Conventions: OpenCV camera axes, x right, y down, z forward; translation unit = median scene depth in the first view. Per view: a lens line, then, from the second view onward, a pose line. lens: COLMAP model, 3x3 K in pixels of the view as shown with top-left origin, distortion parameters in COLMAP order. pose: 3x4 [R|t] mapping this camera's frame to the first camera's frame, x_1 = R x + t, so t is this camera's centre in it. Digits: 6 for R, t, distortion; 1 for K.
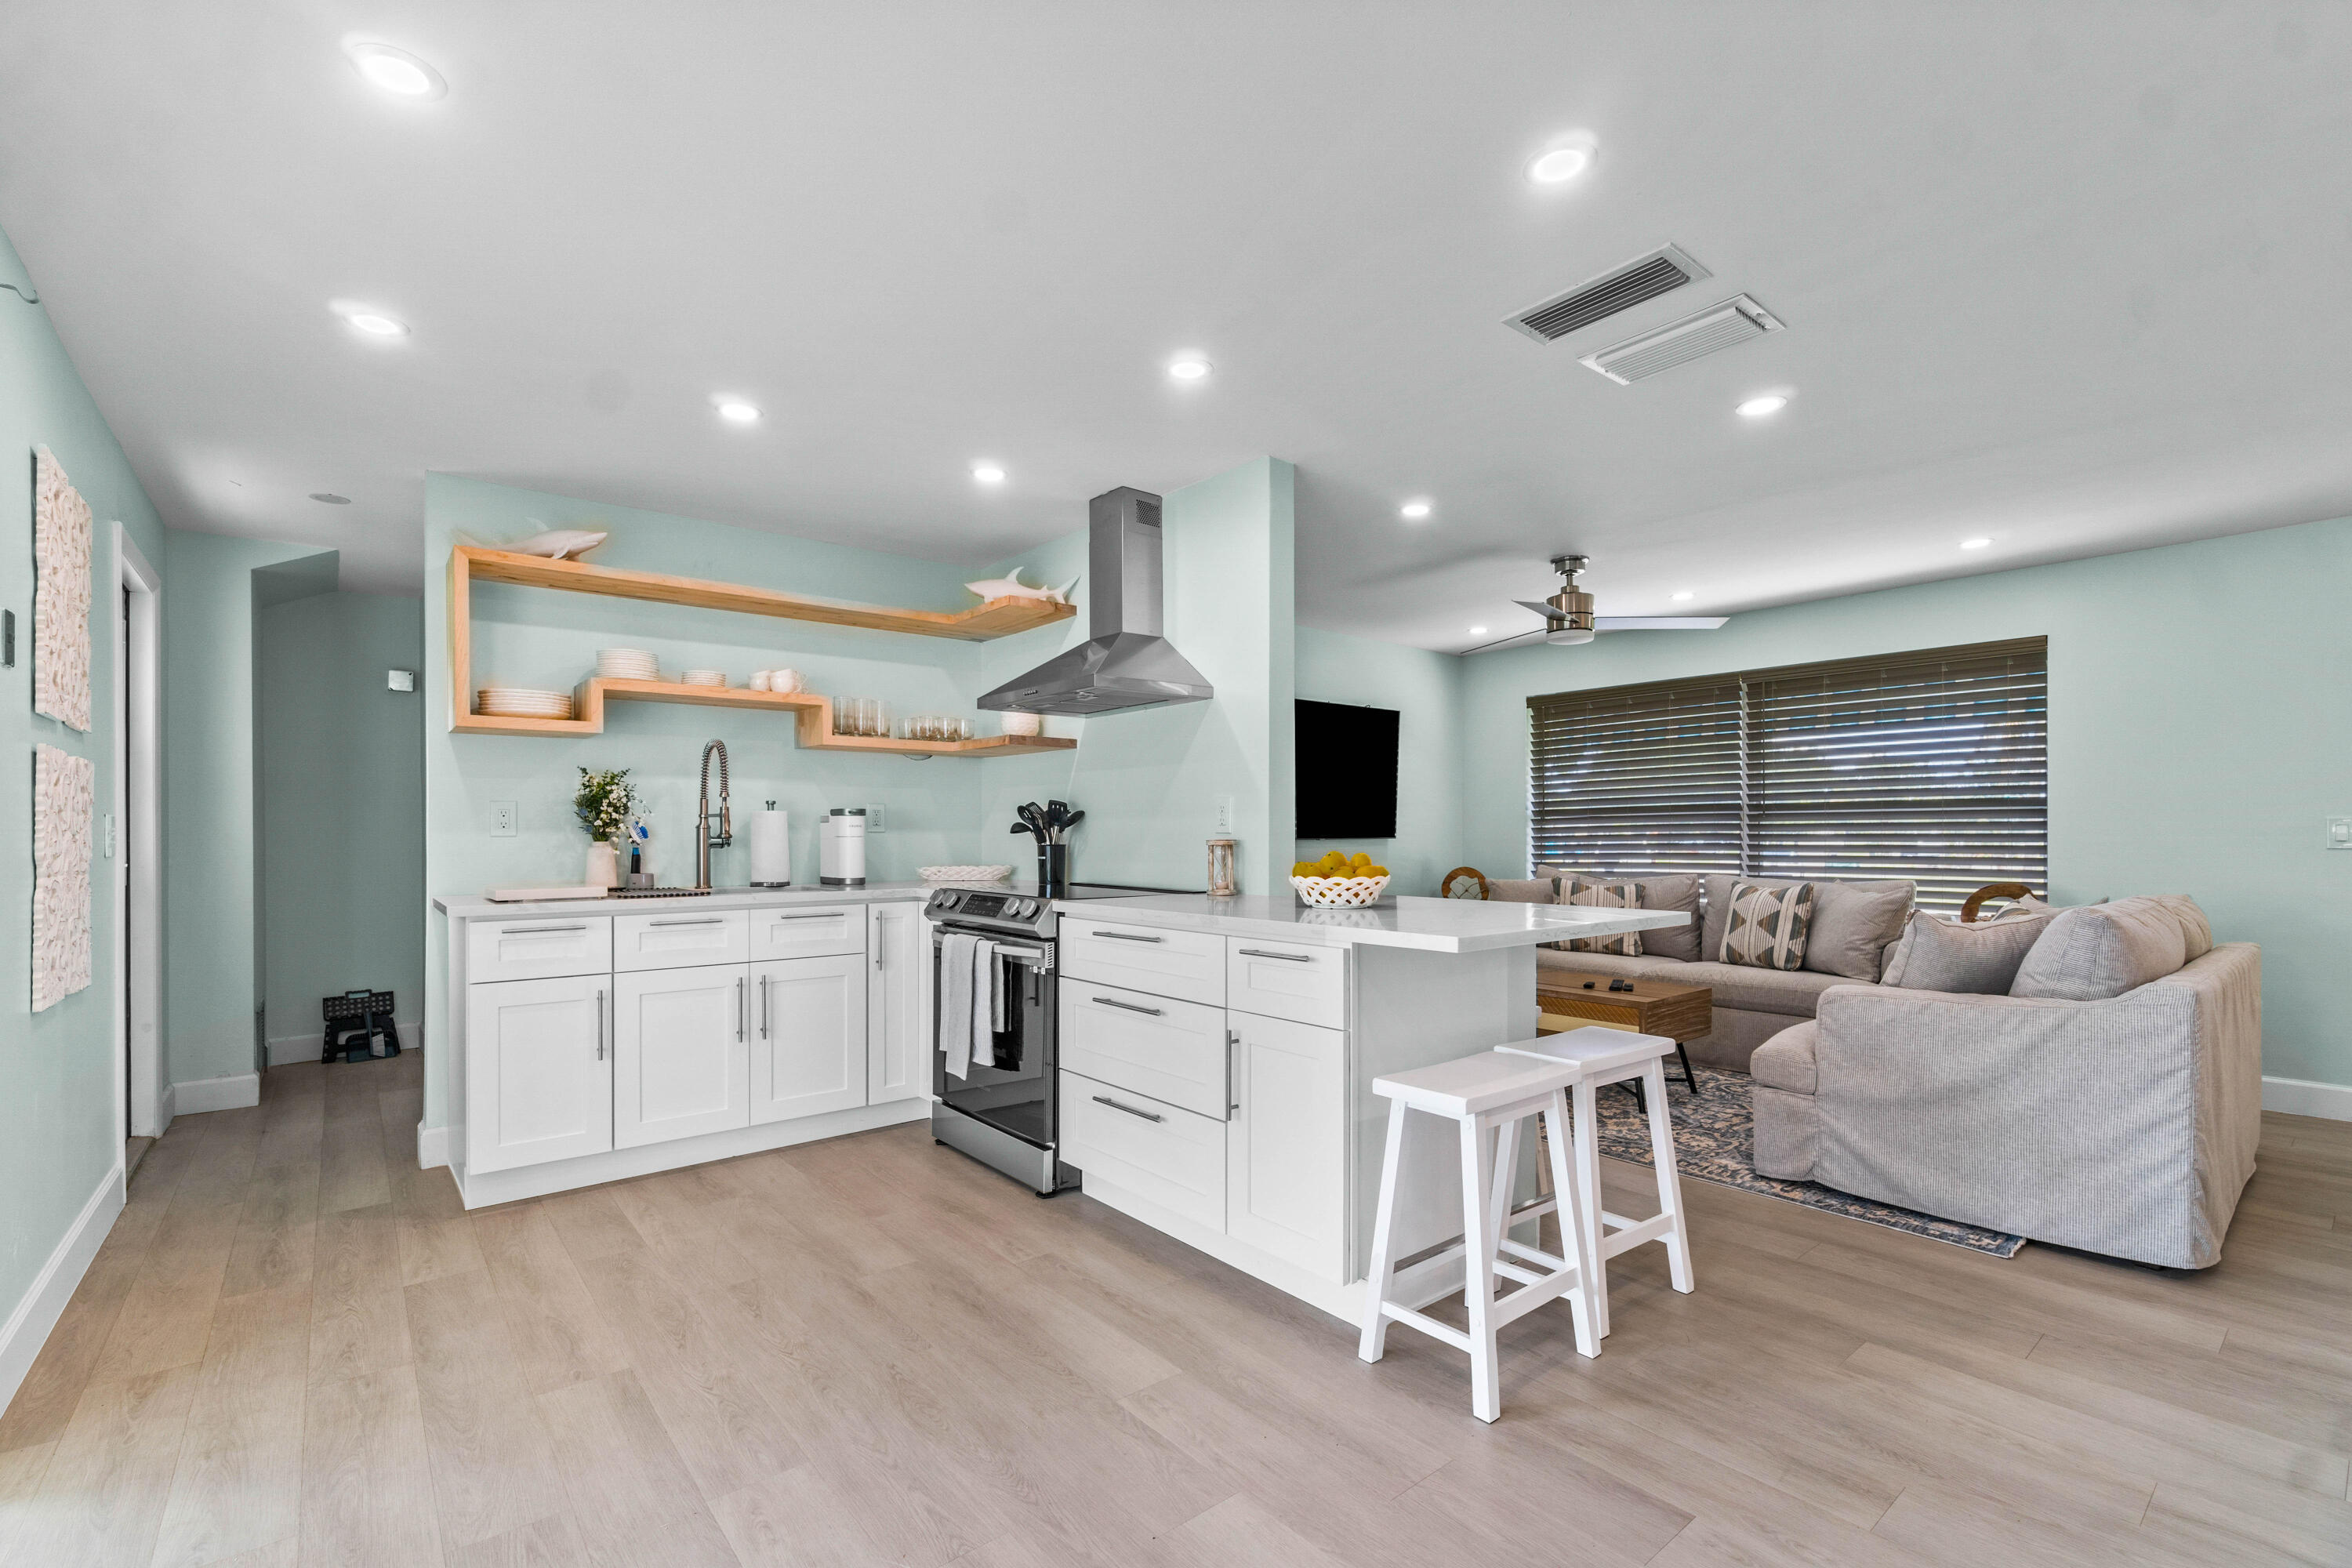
lens RADIAL K [[1023.2, 0, 1137.5], [0, 1023.2, 833.1], [0, 0, 1]] dist [-0.001439, -0.000607]
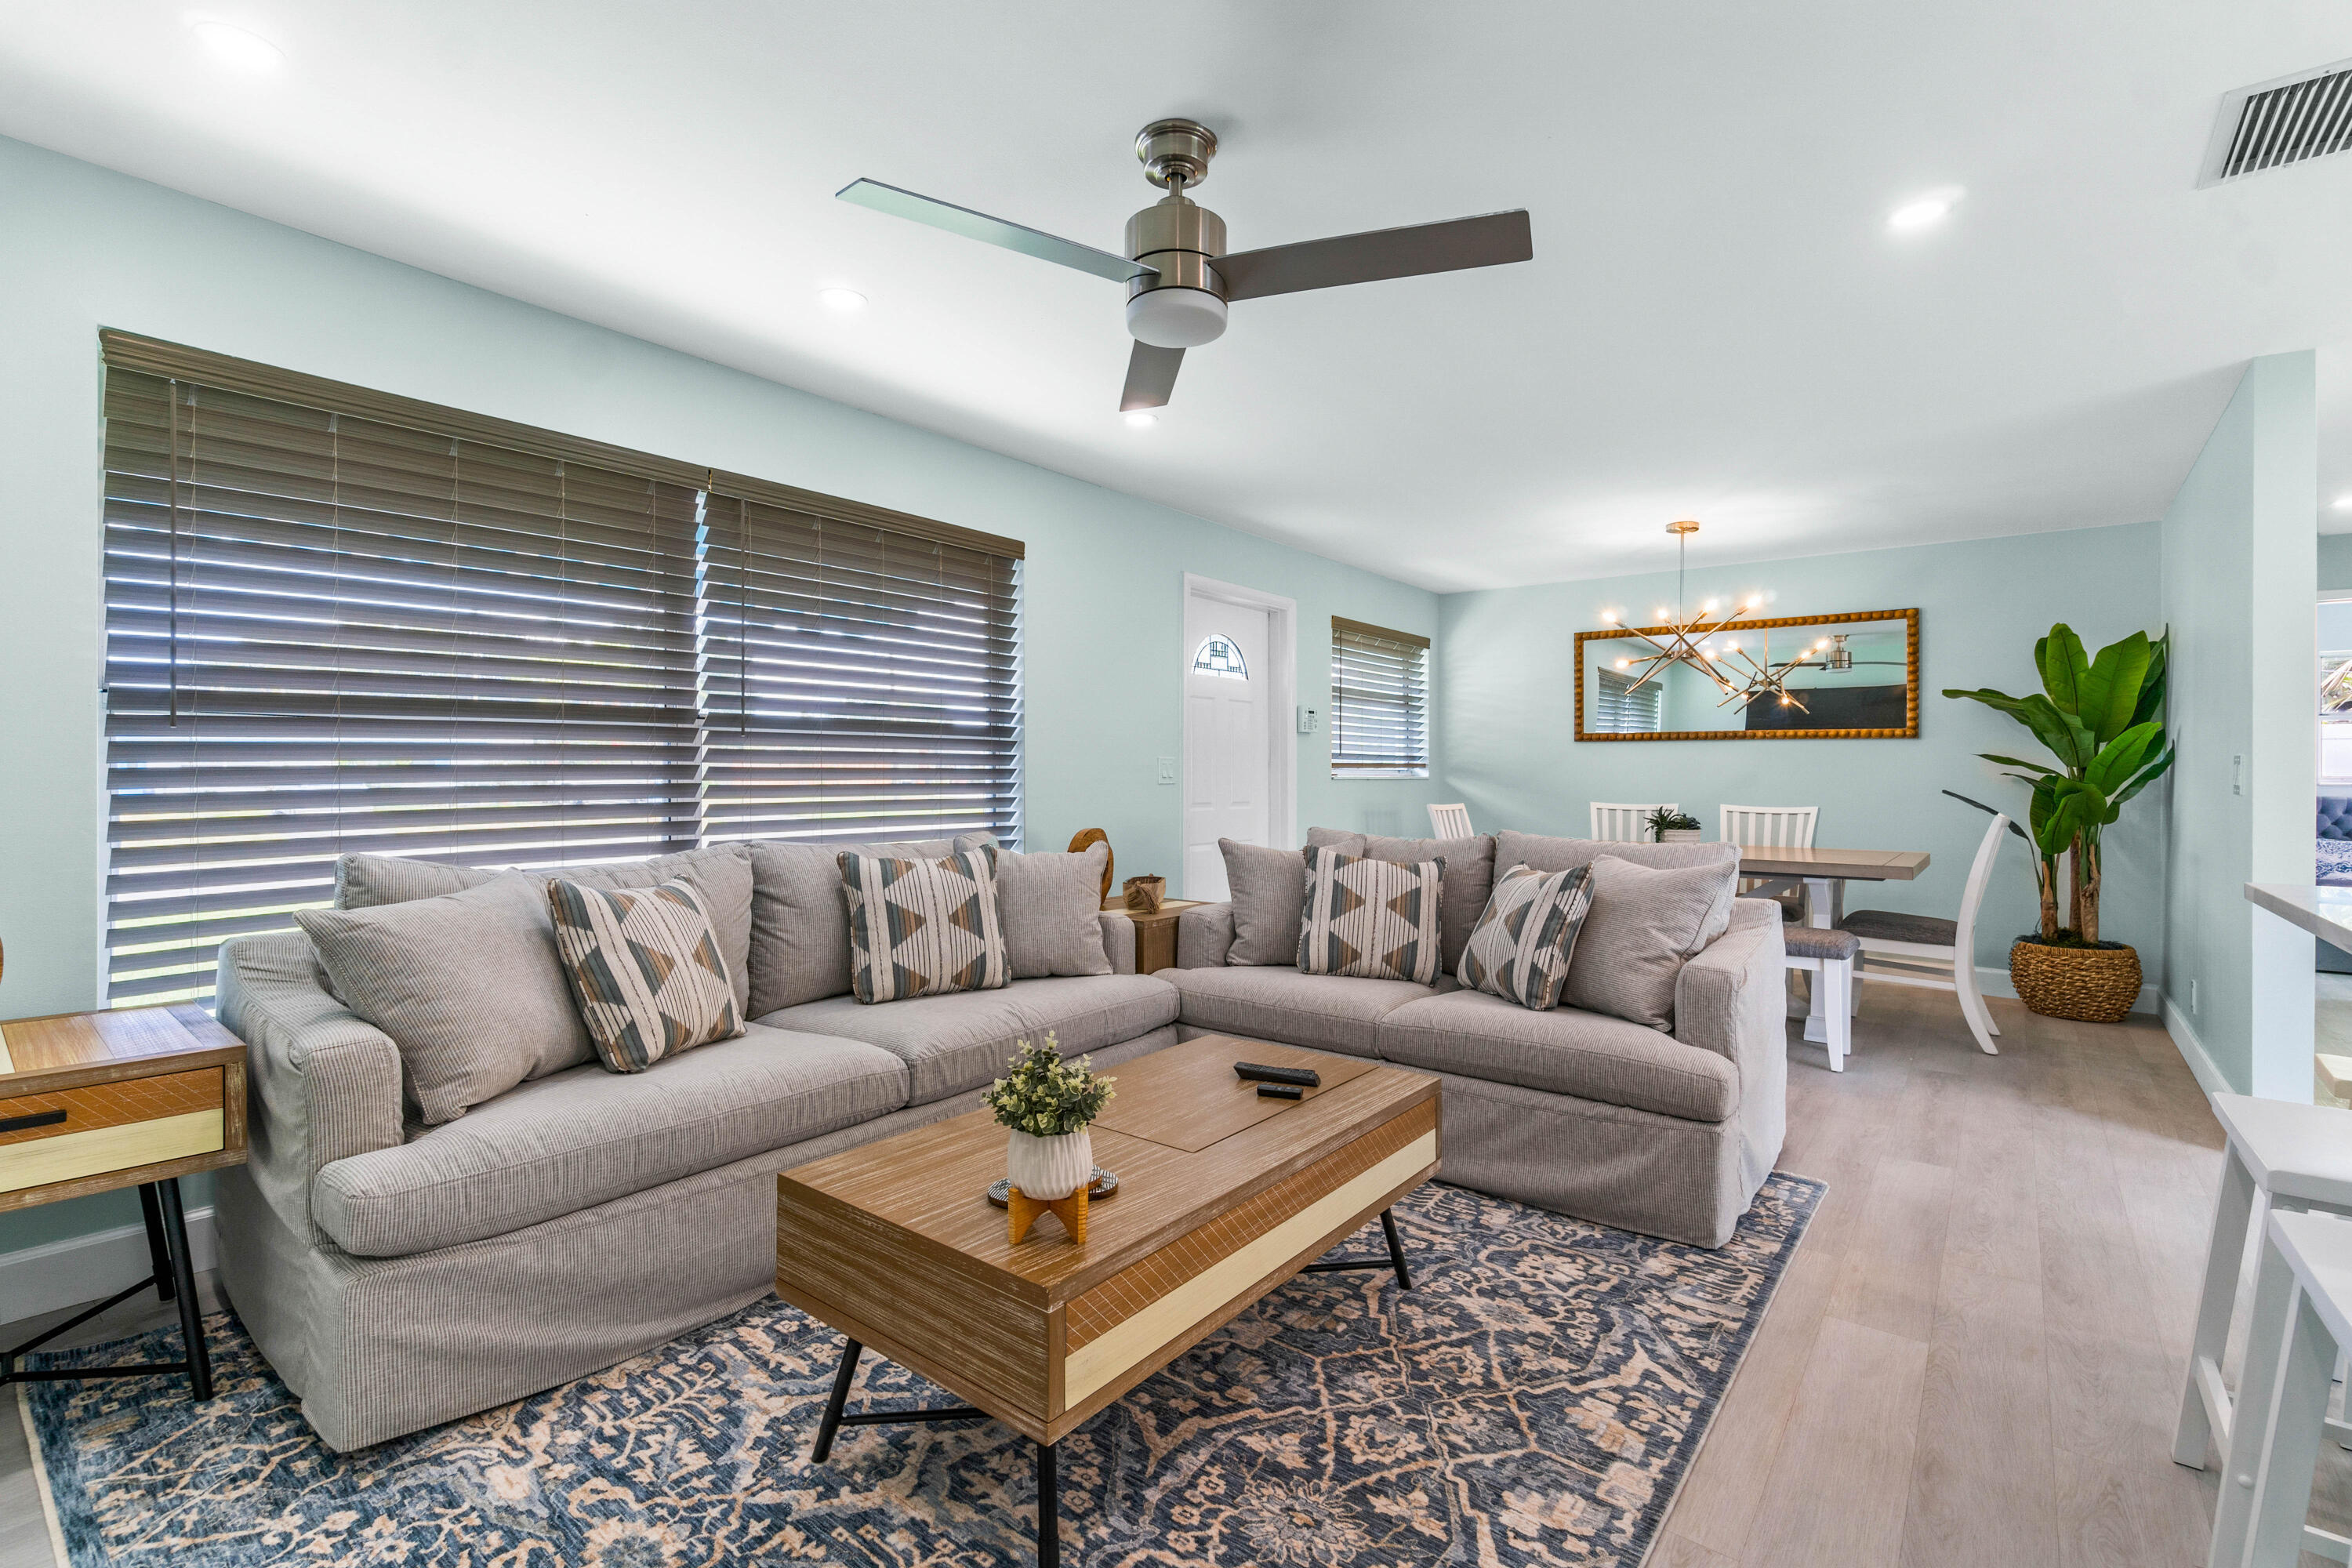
lens RADIAL K [[1058.9, 0, 1169.8], [0, 1058.9, 776.4], [0, 0, 1]] dist [-0.002247, 0.000257]
pose [[-0.228435, -0.005574, 0.973543, -0.019348], [-0.010091, 0.999943, 0.003357, 0.002290], [-0.973507, -0.009057, -0.228478, 1.112853]]
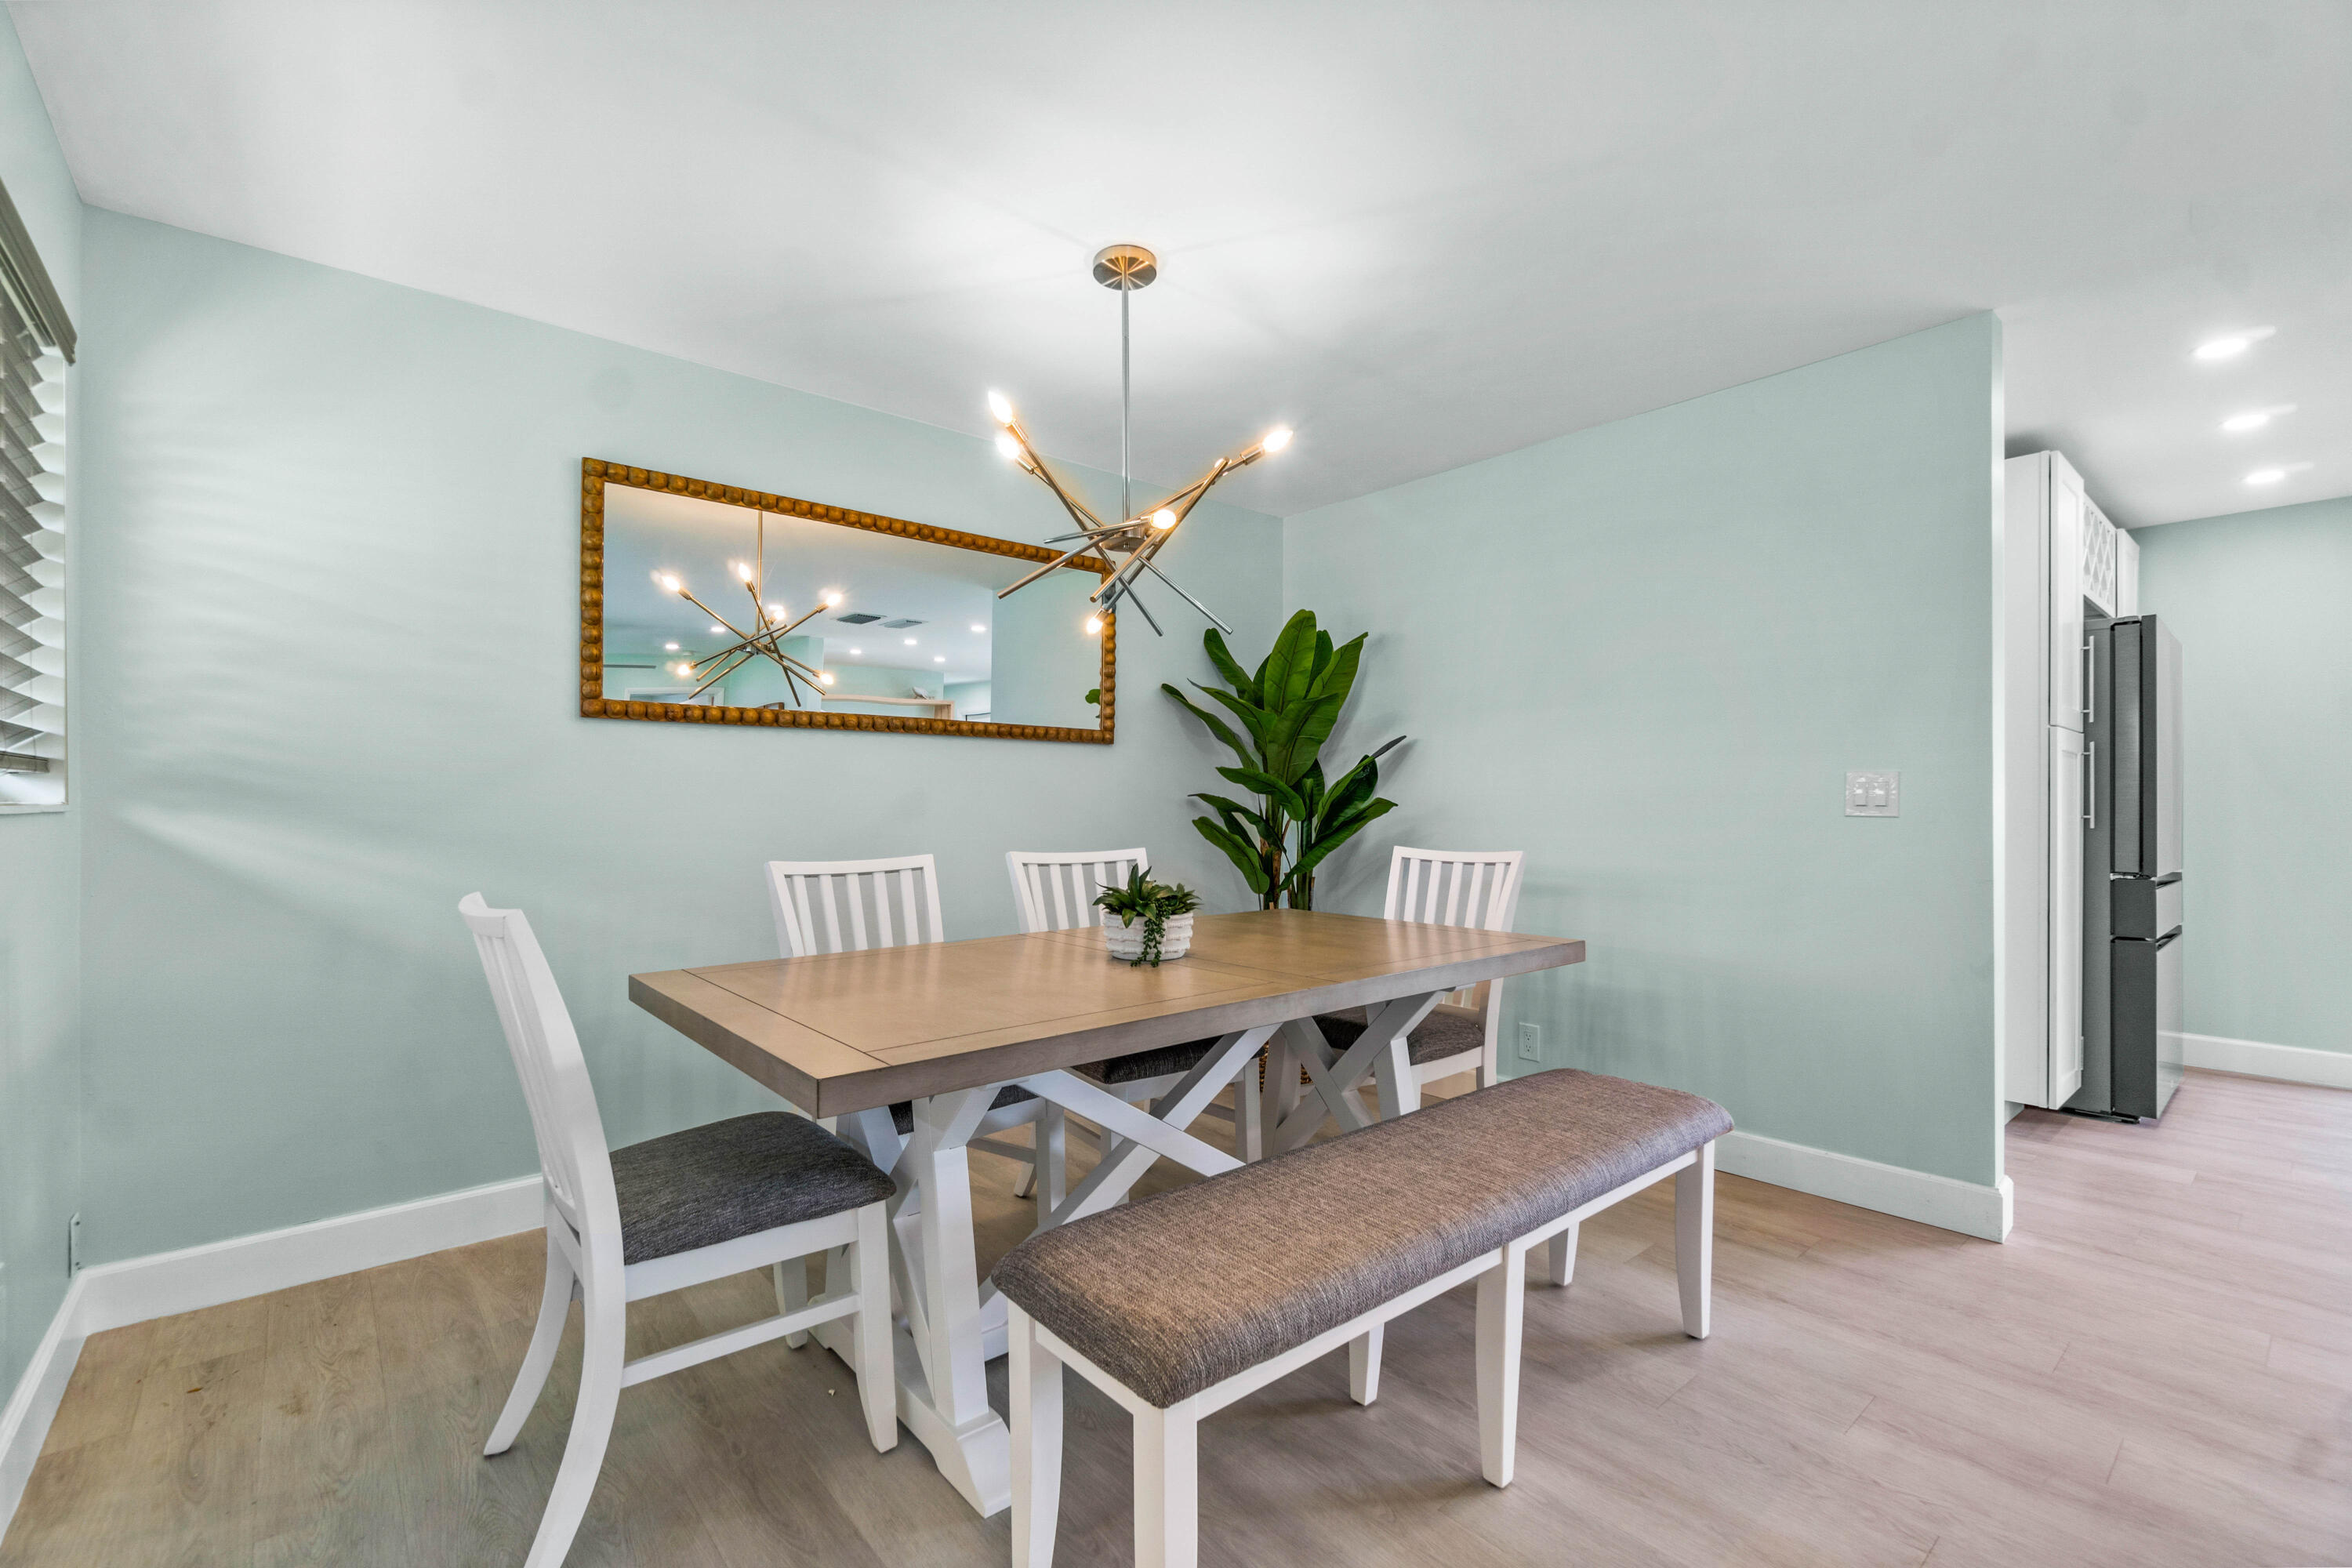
lens RADIAL K [[1023.2, 0, 1178.5], [0, 1023.2, 807.6], [0, 0, 1]] dist [-0.001439, -0.000607]
pose [[-0.999401, 0.000609, -0.034603, 0.962166], [0.000802, 0.999984, -0.005574, 0.008680], [0.034599, -0.005599, -0.999386, 0.832352]]
